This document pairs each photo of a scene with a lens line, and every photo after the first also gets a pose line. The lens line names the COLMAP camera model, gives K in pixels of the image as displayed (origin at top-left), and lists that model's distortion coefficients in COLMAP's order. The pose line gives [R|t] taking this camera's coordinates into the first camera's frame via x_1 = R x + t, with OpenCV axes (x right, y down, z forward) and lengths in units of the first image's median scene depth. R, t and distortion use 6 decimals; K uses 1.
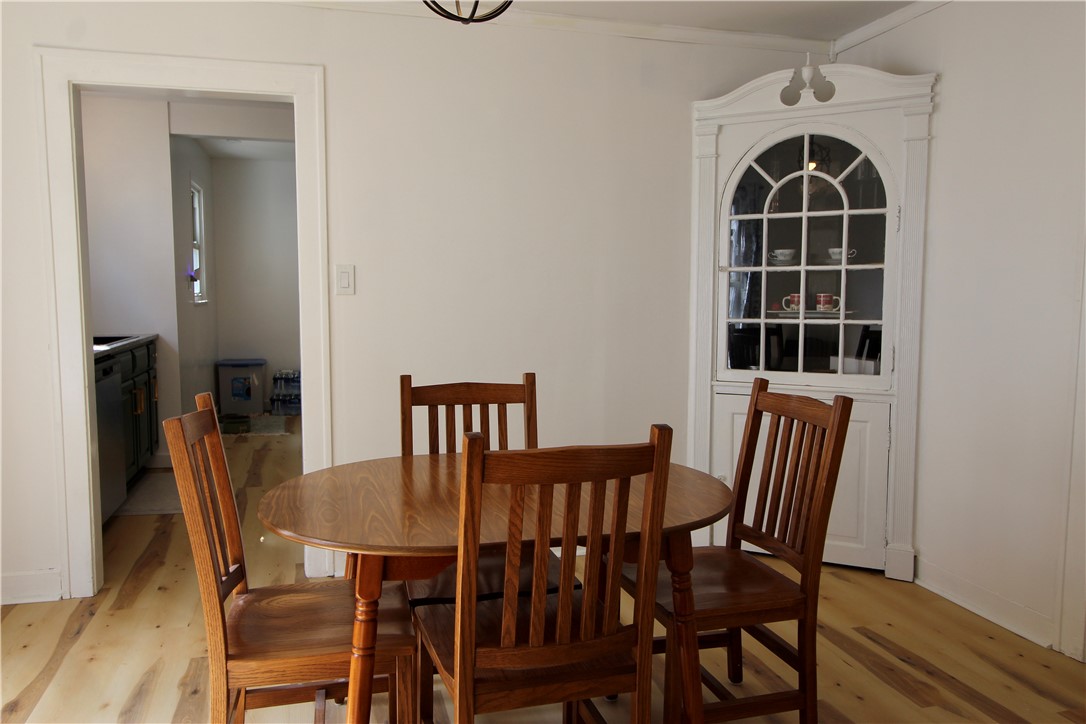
lens RADIAL K [[834.9, 0, 543.0], [0, 834.9, 362.0], [0, 0, 1]] dist [-0.001676, -0.004608]
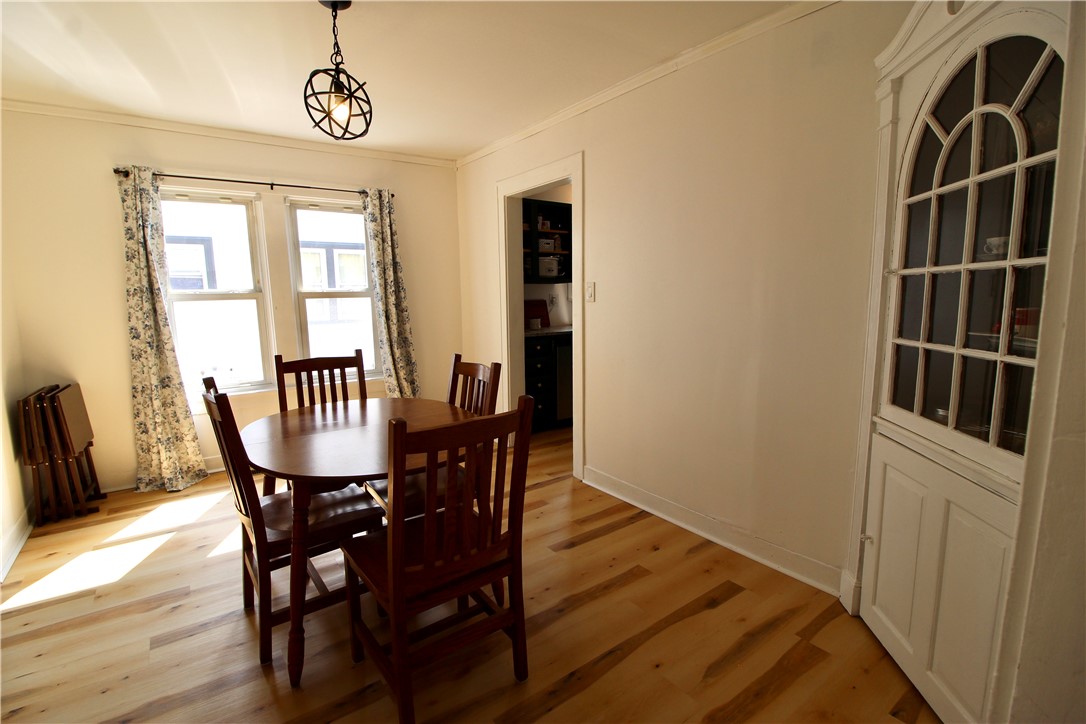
lens RADIAL K [[504.5, 0, 543.0], [0, 504.5, 362.0], [0, 0, 1]] dist [-0.017552, -0.000547]
pose [[0.367464, 0.116277, -0.922741, 0.557250], [-0.062625, 0.992995, 0.100191, -0.060692], [0.927927, 0.020970, 0.372172, 0.574751]]
